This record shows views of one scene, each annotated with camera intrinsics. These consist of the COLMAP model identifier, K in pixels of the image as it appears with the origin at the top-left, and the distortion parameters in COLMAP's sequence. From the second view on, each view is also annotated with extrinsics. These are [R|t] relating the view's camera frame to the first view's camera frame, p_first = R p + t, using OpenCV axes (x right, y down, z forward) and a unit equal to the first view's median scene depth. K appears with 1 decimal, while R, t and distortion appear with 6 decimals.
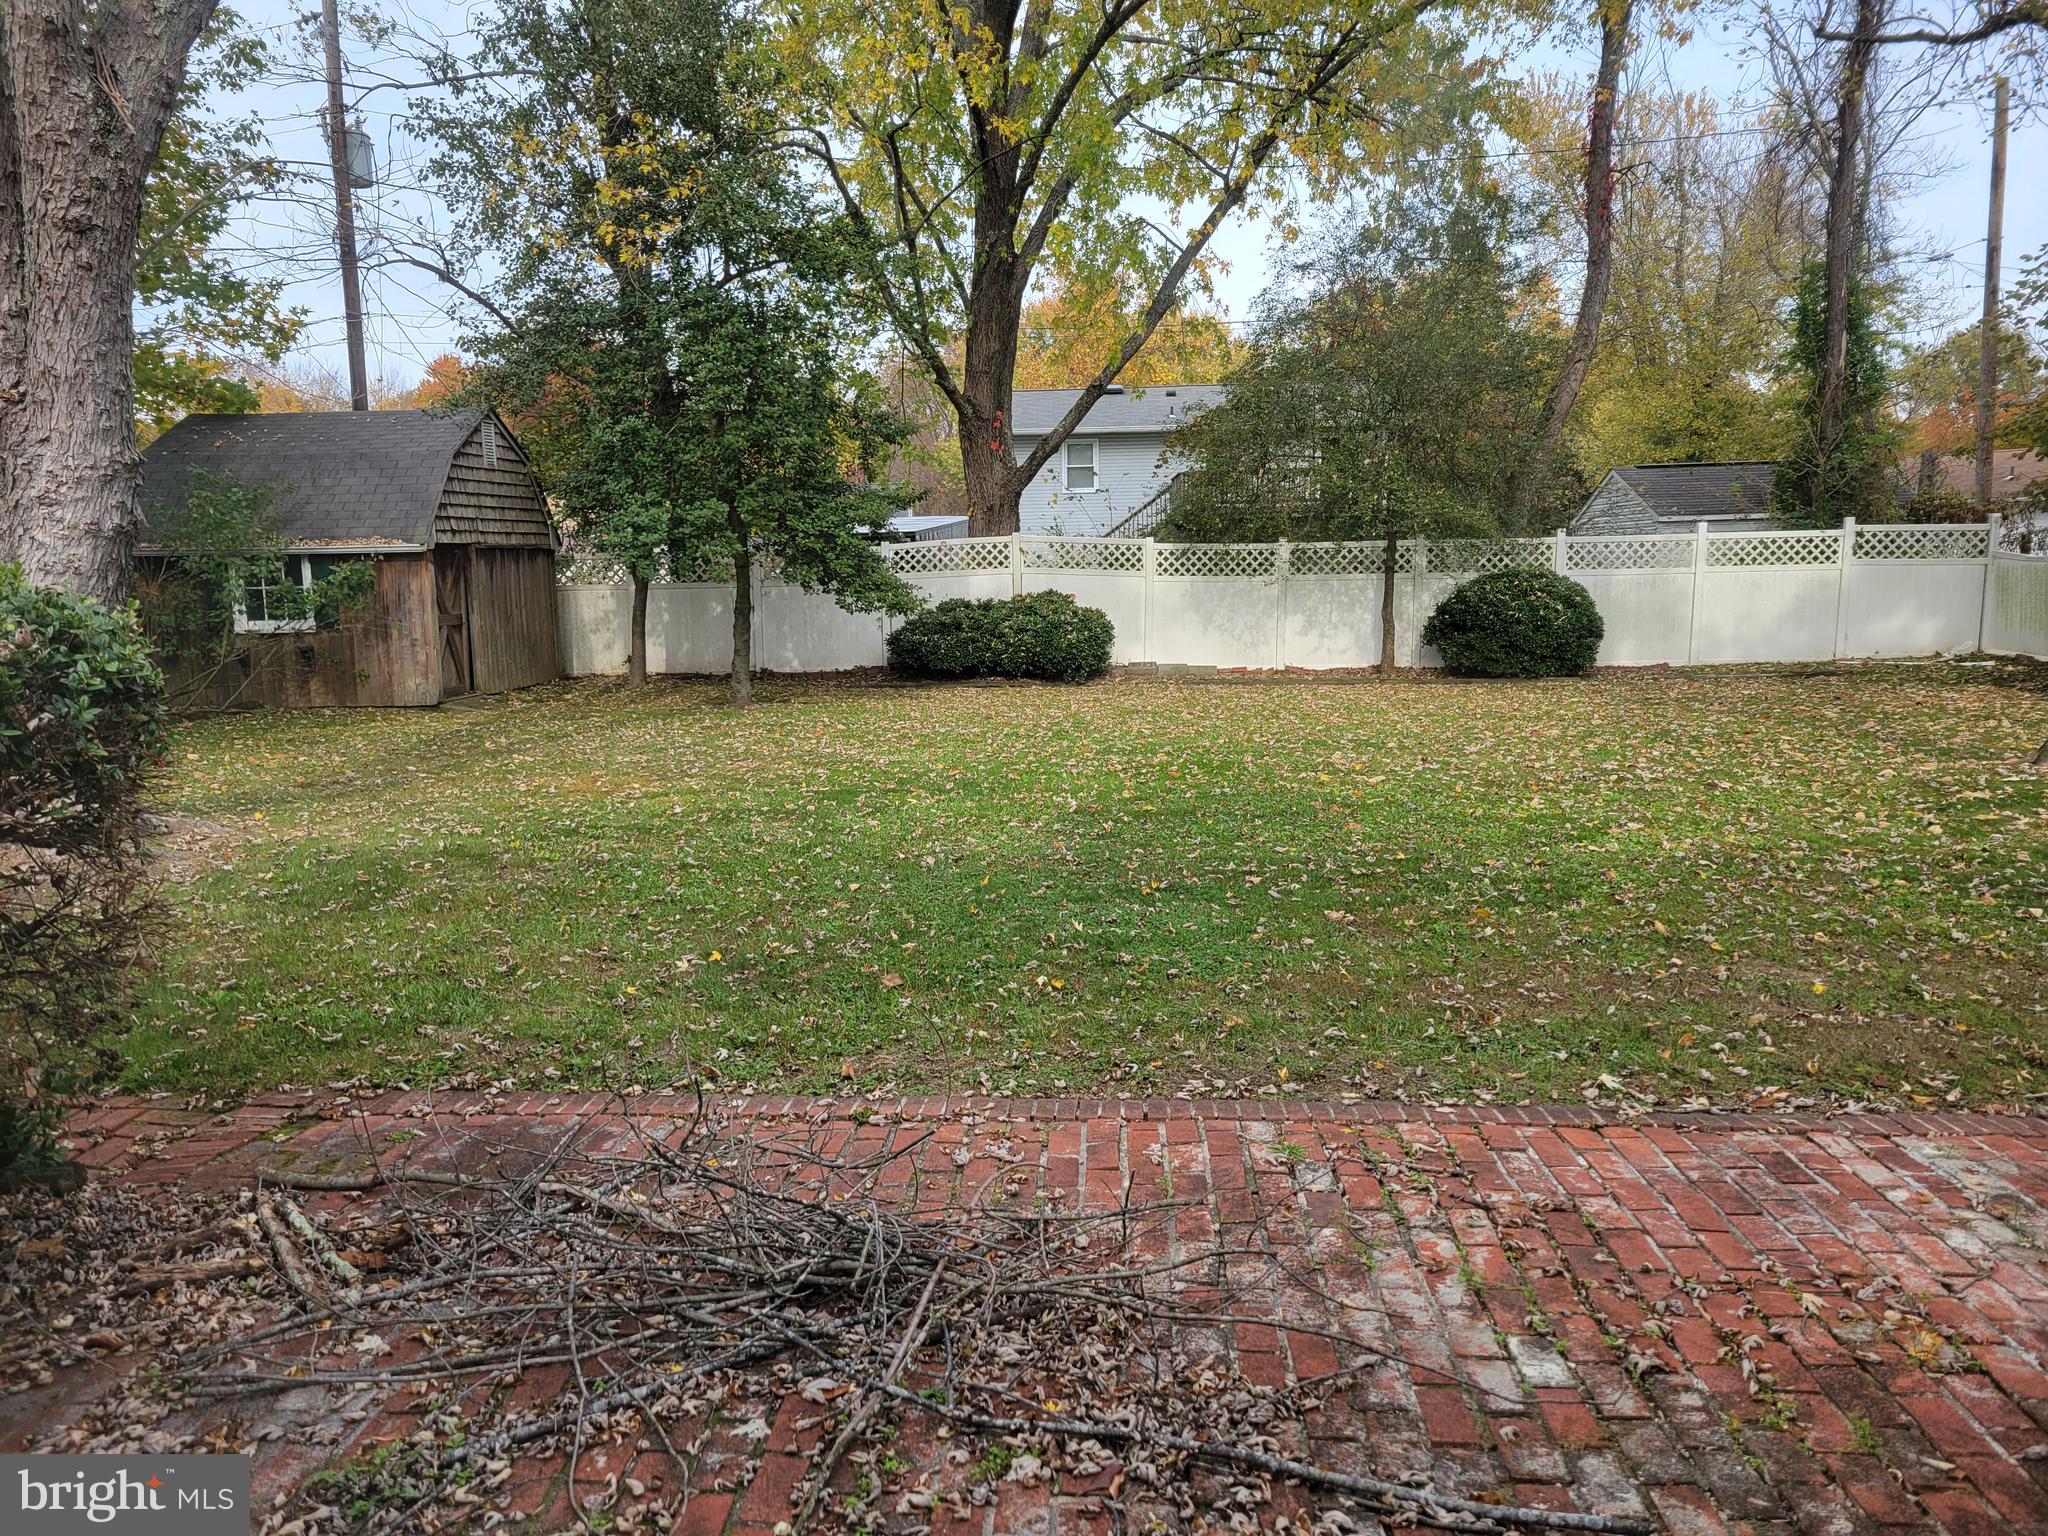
lens RADIAL K [[1535.6, 0, 1002.9], [0, 1535.6, 762.3], [0, 0, 1]] dist [0.054659, -0.035454]
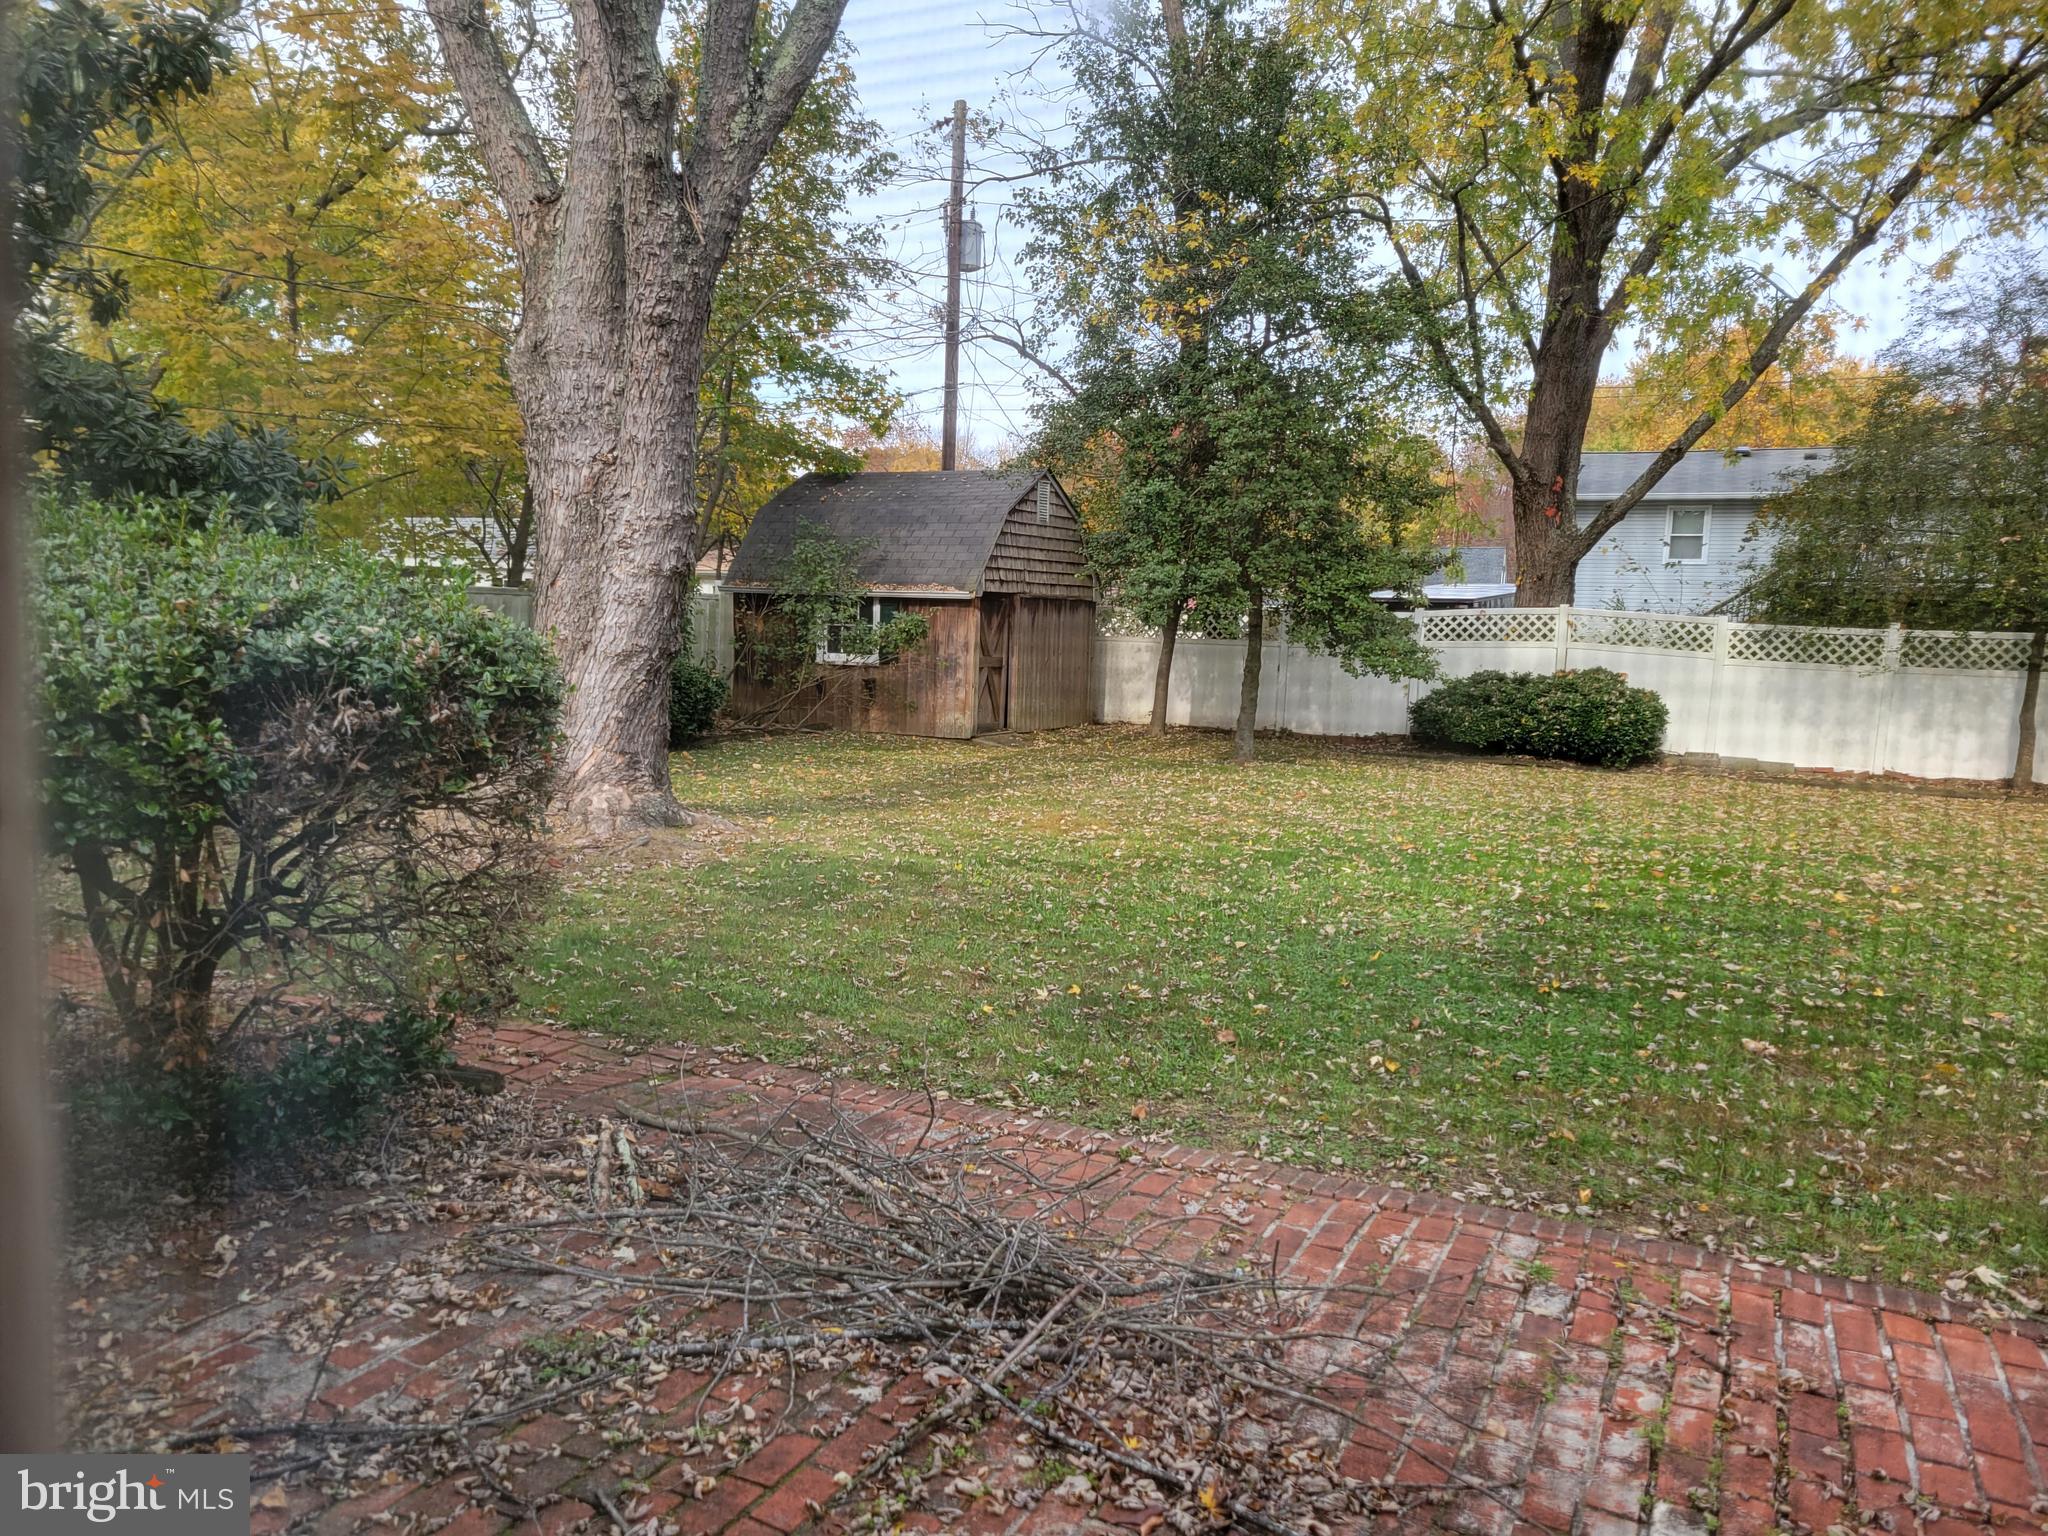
lens RADIAL K [[1542.3, 0, 1004.5], [0, 1542.3, 783.0], [0, 0, 1]] dist [0.049034, -0.029015]
pose [[0.924077, 0.088987, -0.371703, 0.126269], [-0.098060, 0.995165, -0.005537, -0.004107], [0.369413, 0.041565, 0.928335, -0.007604]]
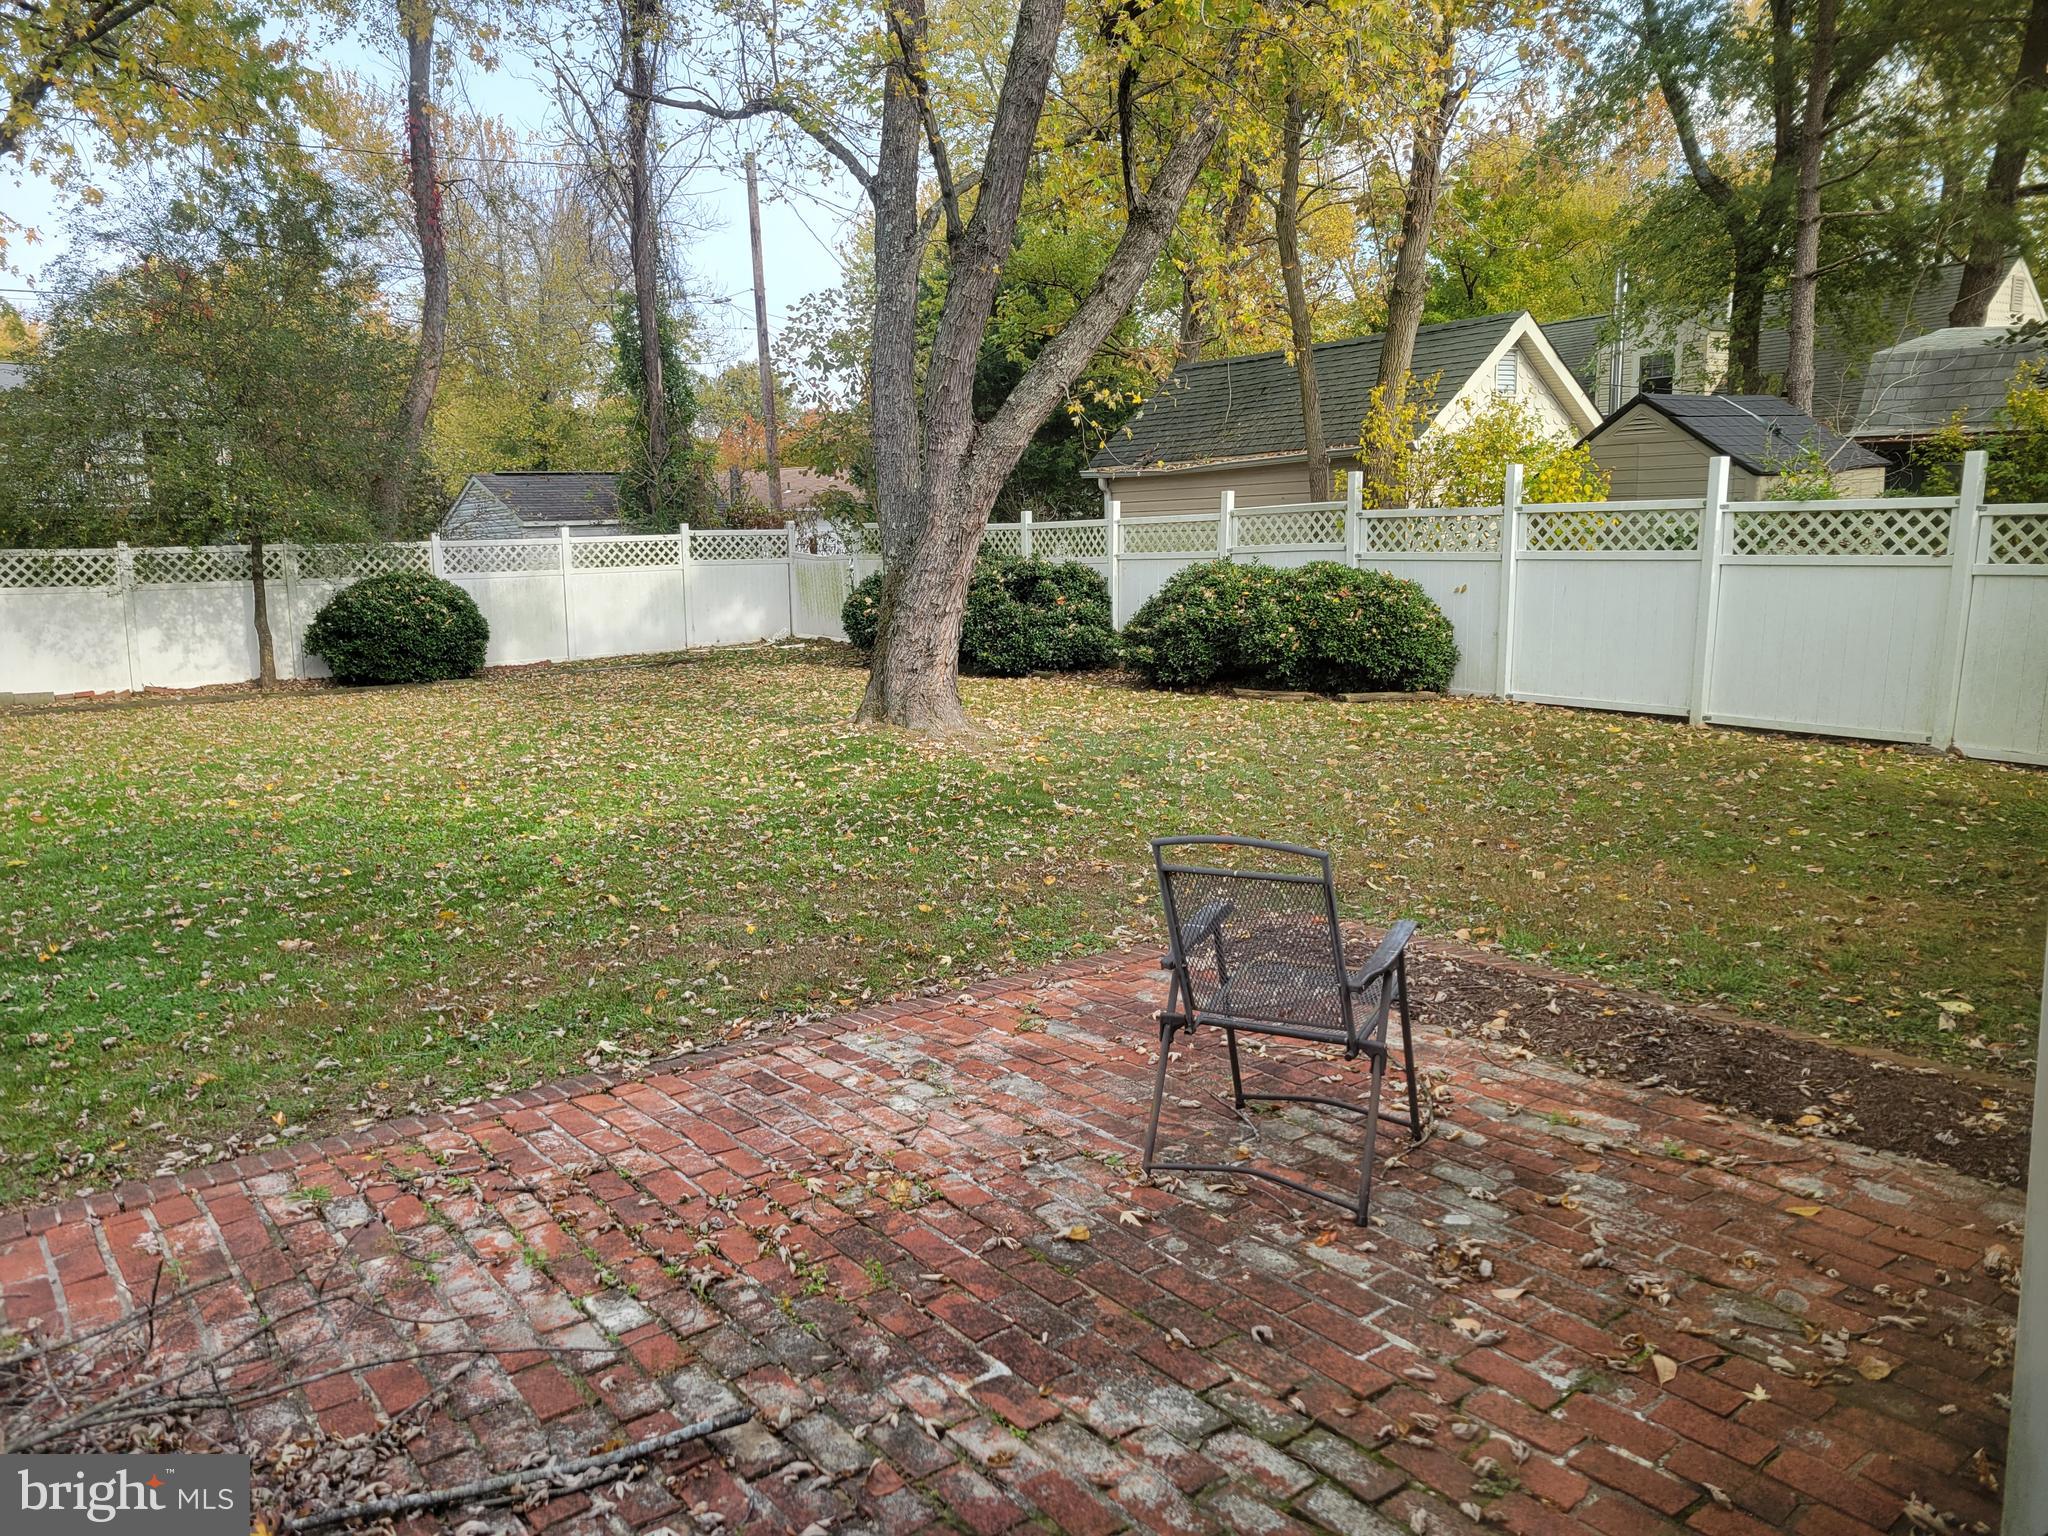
lens RADIAL K [[1526.1, 0, 989.7], [0, 1526.1, 767.6], [0, 0, 1]] dist [0.057244, -0.022378]
pose [[0.764438, -0.103938, 0.636264, -0.041415], [0.103437, 0.993906, 0.038087, 0.000783], [-0.636346, 0.036698, 0.770531, 0.004553]]
